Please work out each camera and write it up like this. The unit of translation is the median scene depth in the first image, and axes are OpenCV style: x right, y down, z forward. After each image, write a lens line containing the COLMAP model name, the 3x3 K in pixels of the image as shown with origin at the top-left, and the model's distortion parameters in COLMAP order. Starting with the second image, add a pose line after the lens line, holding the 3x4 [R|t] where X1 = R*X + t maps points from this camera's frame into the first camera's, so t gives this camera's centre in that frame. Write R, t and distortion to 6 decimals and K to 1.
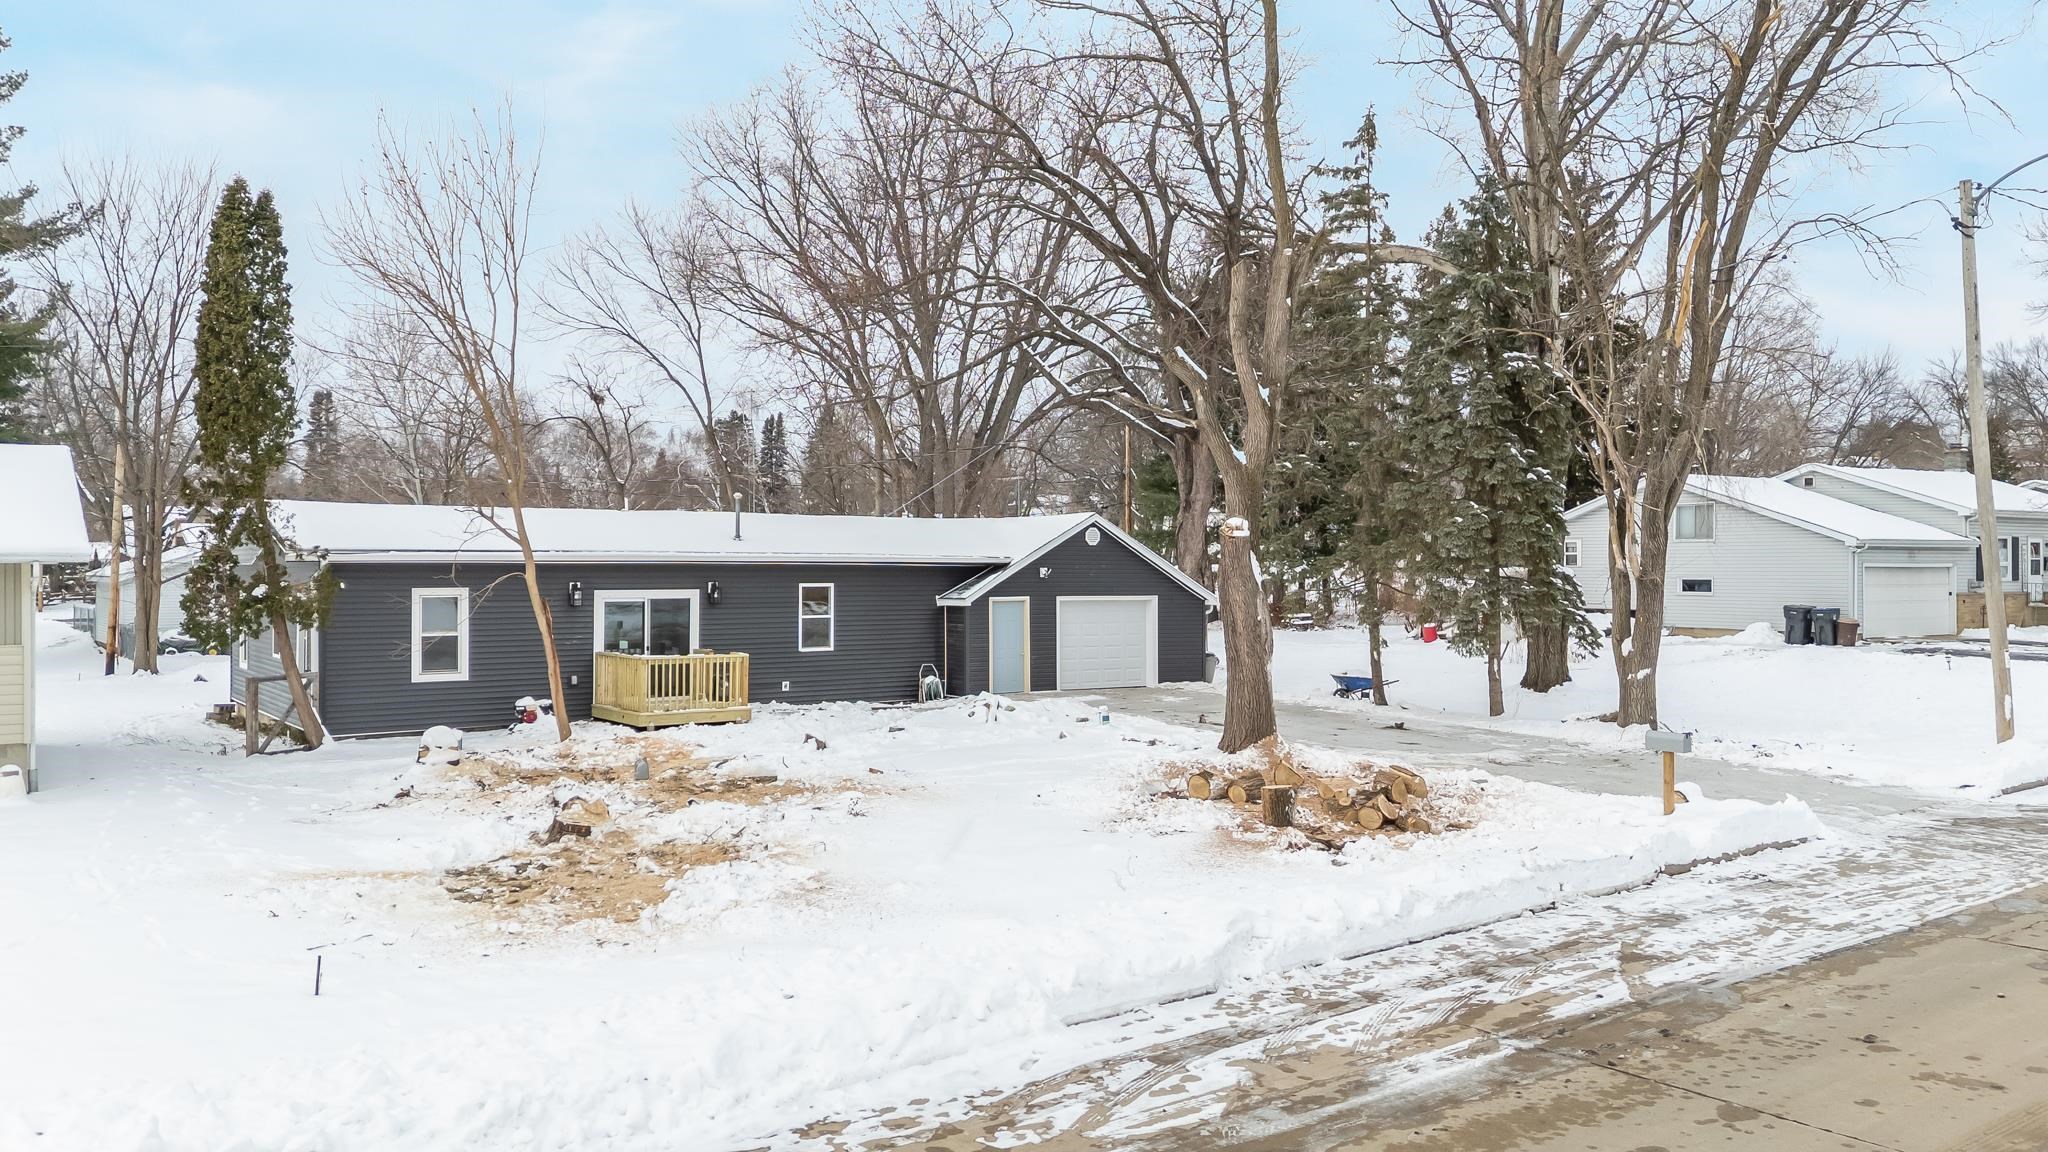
lens RADIAL K [[1506.4, 0, 1031.8], [0, 1506.4, 565.8], [0, 0, 1]] dist [0.091219, -0.077976]
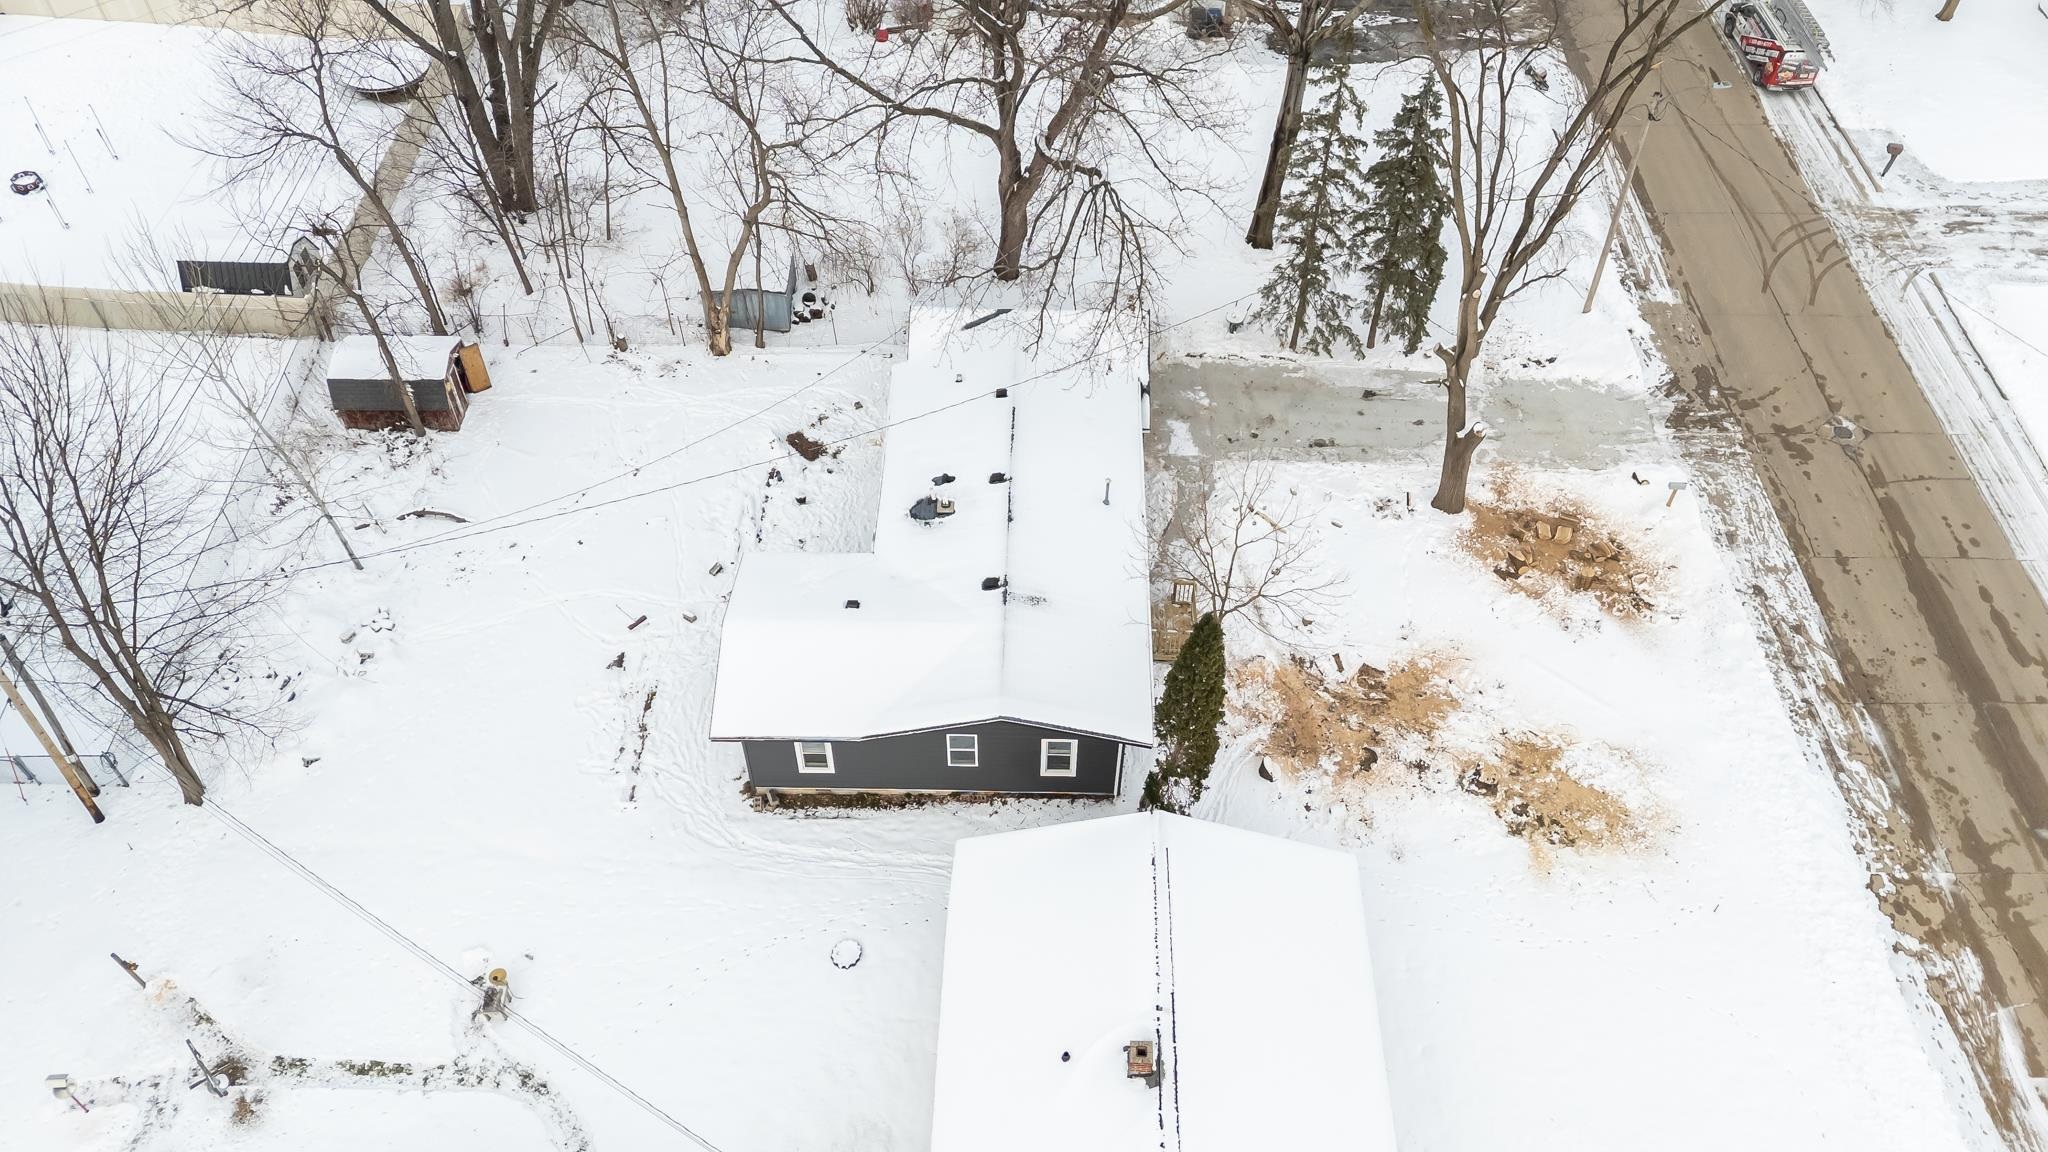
lens RADIAL K [[1503.5, 0, 1018.7], [0, 1503.5, 556.5], [0, 0, 1]] dist [0.089965, -0.080374]
pose [[0.592597, -0.591705, 0.546547, -1.107694], [-0.004702, 0.675967, 0.736917, -1.087381], [-0.805485, -0.439265, 0.397794, 0.507687]]
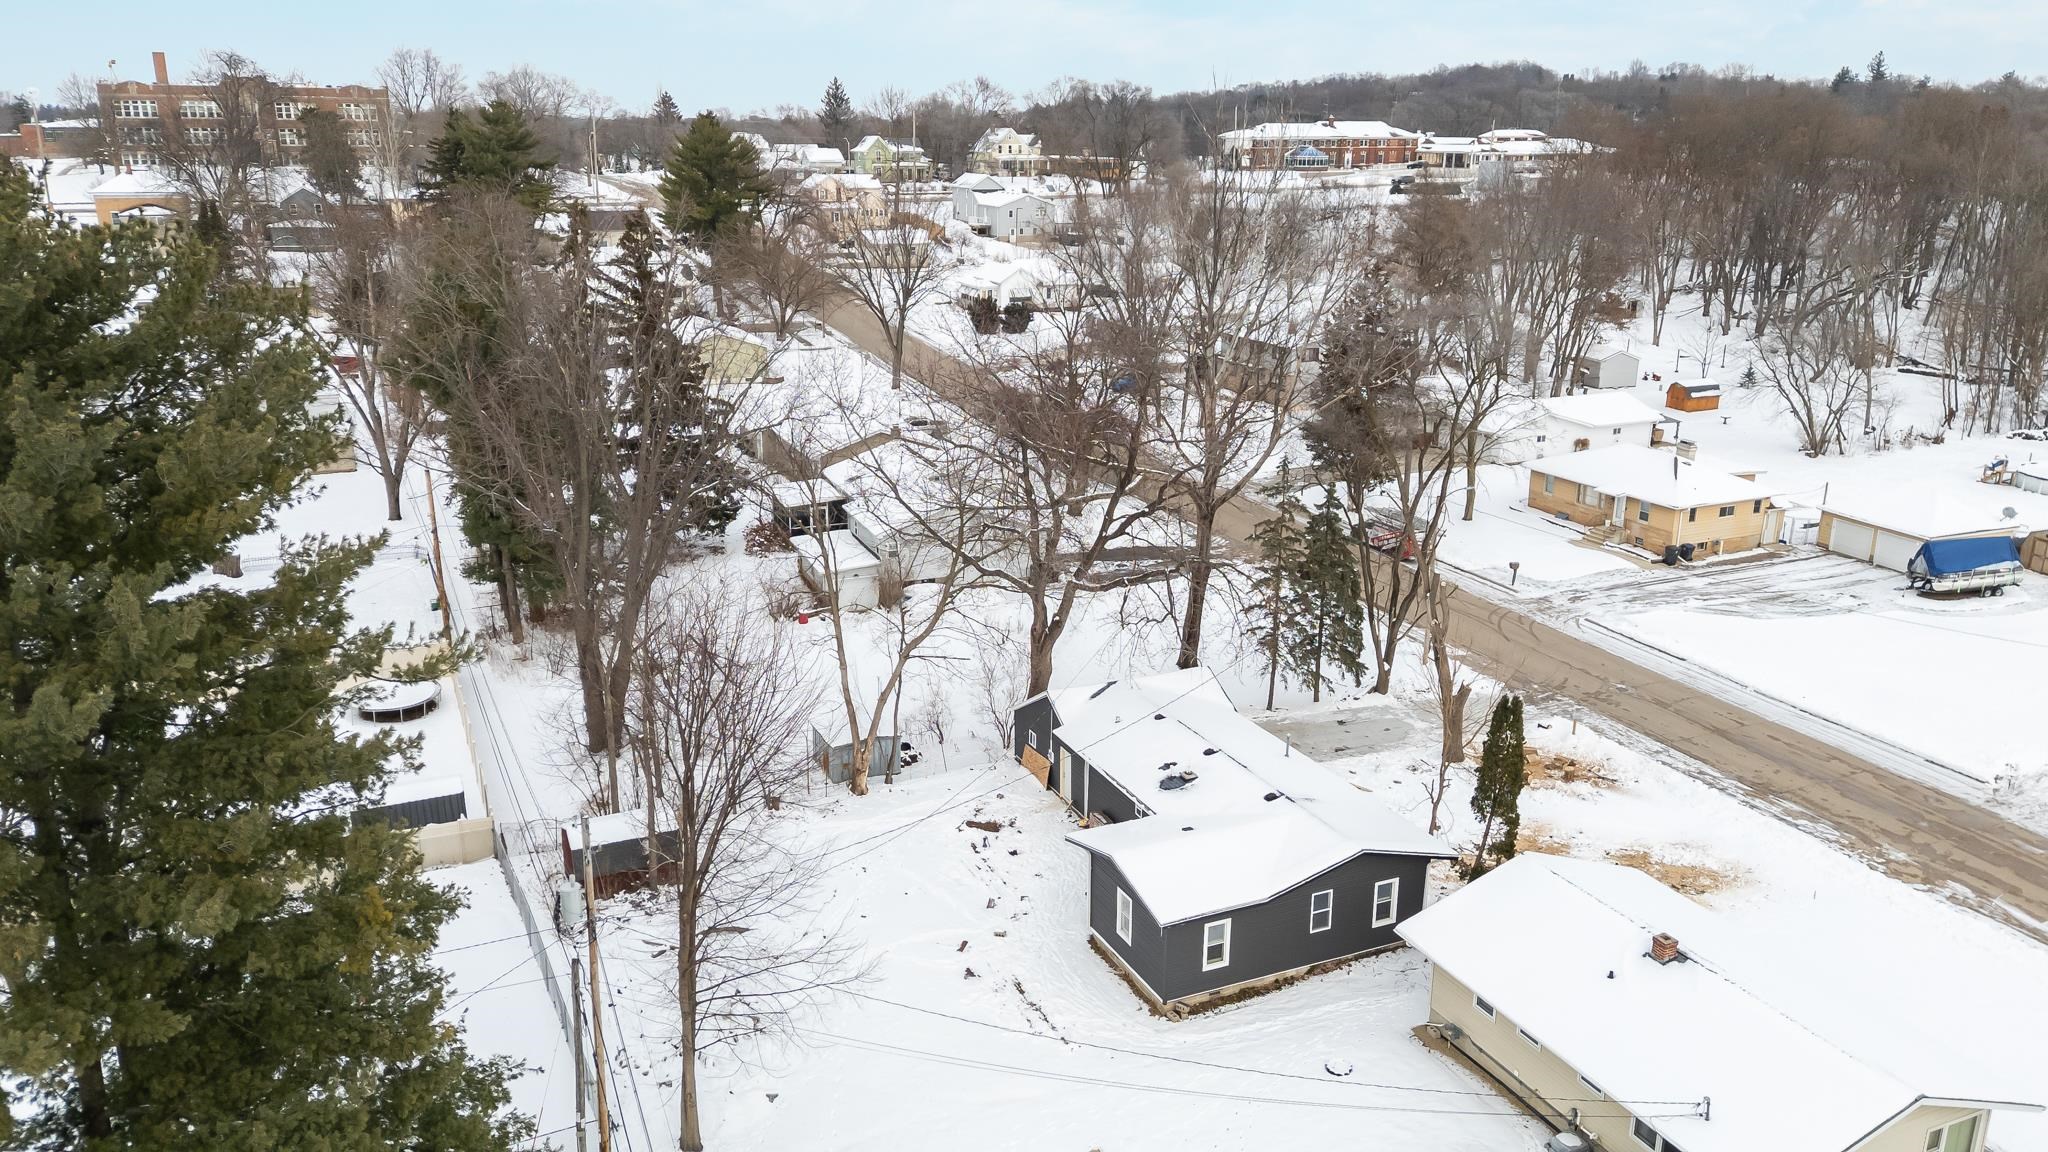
lens RADIAL K [[1515.7, 0, 1013.0], [0, 1515.7, 541.3], [0, 0, 1]] dist [0.092355, -0.096727]
pose [[0.183928, -0.261771, 0.947442, -2.066752], [-0.007052, 0.963510, 0.267579, -0.812958], [-0.982914, -0.055896, 0.175371, 1.076112]]
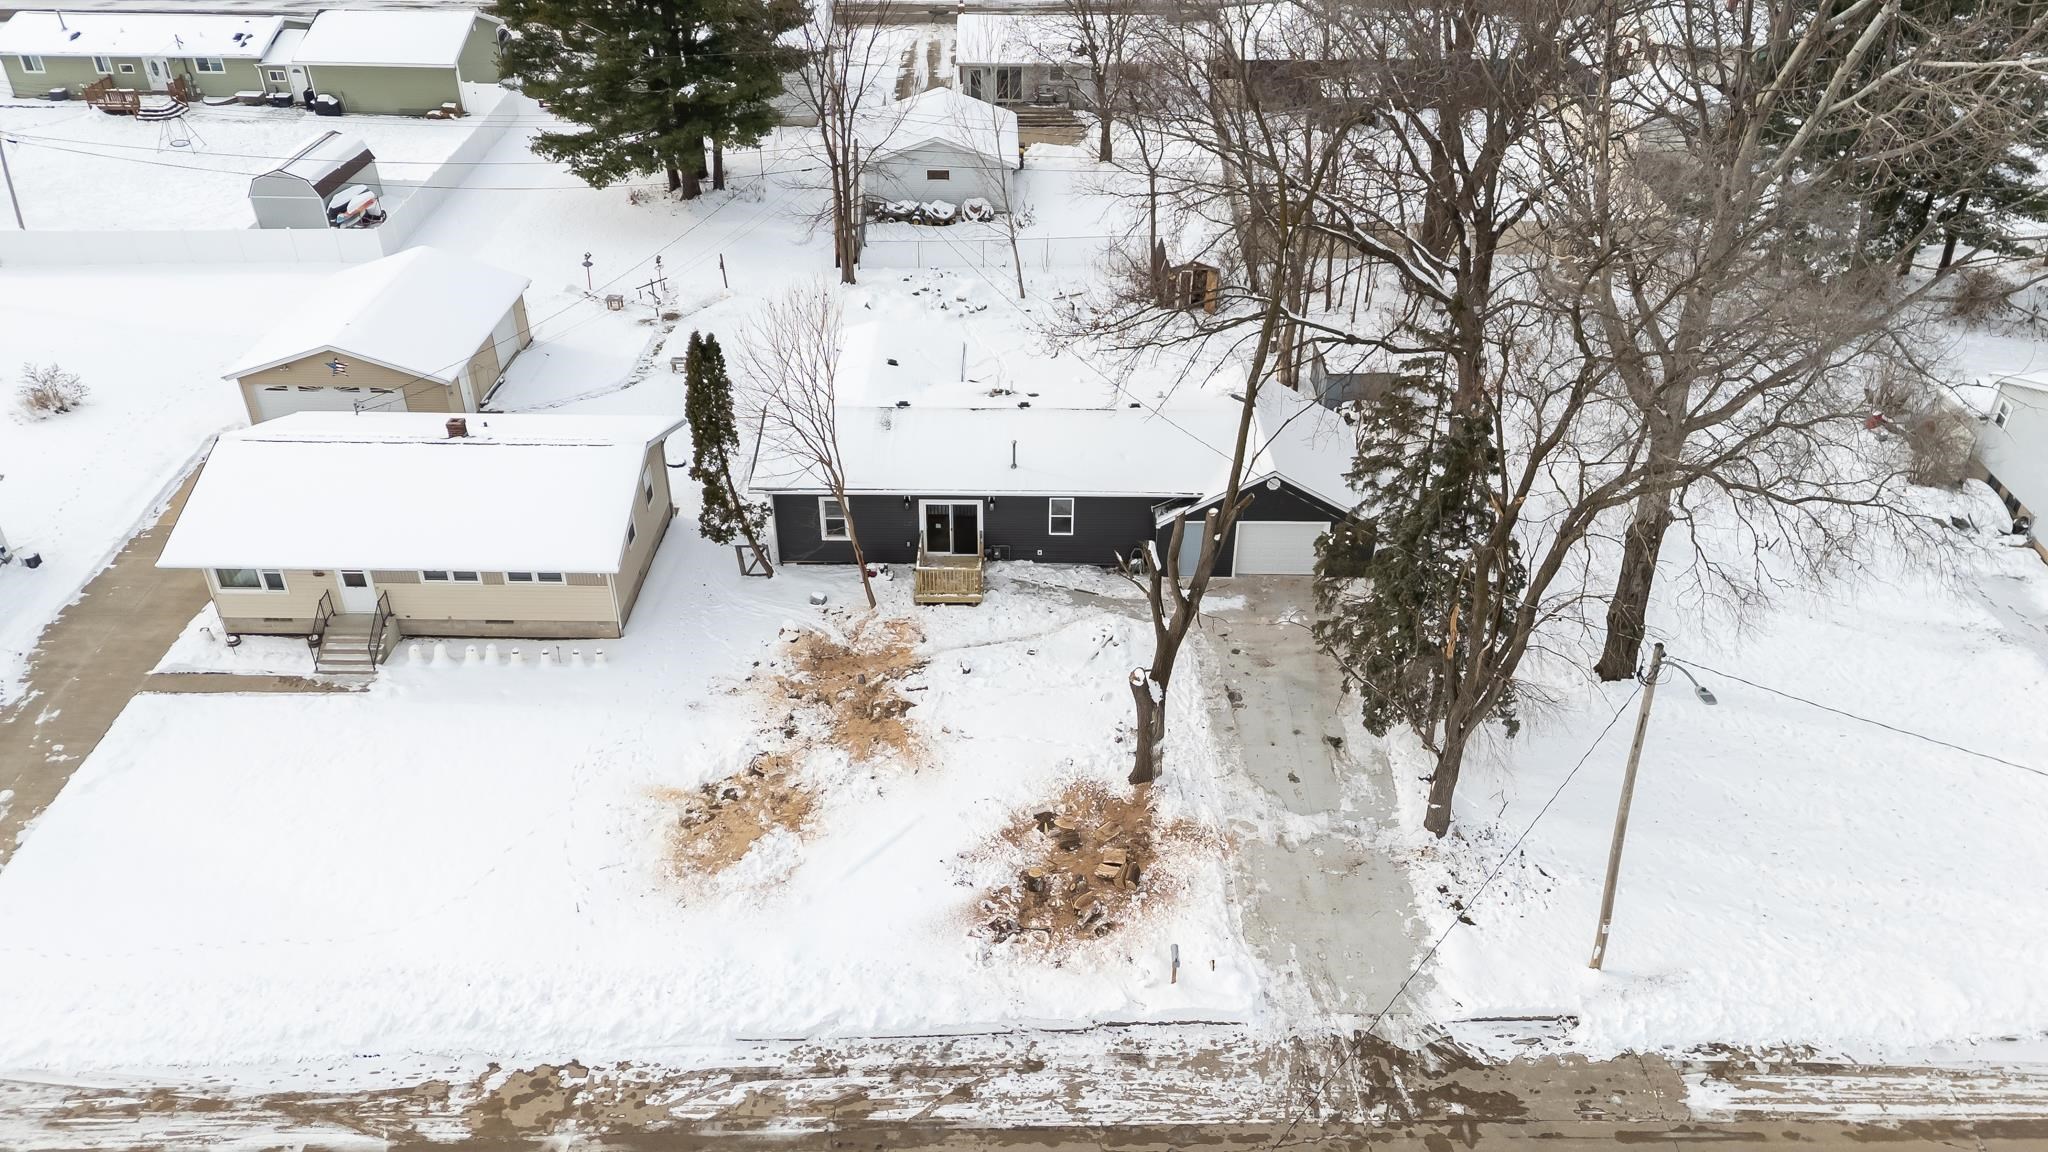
lens RADIAL K [[1503.5, 0, 1018.7], [0, 1503.5, 556.5], [0, 0, 1]] dist [0.089965, -0.080374]
pose [[0.813603, 0.310535, -0.491547, 0.641690], [-0.000643, 0.845903, 0.533336, -0.815594], [0.581420, -0.433607, 0.688429, -0.120734]]
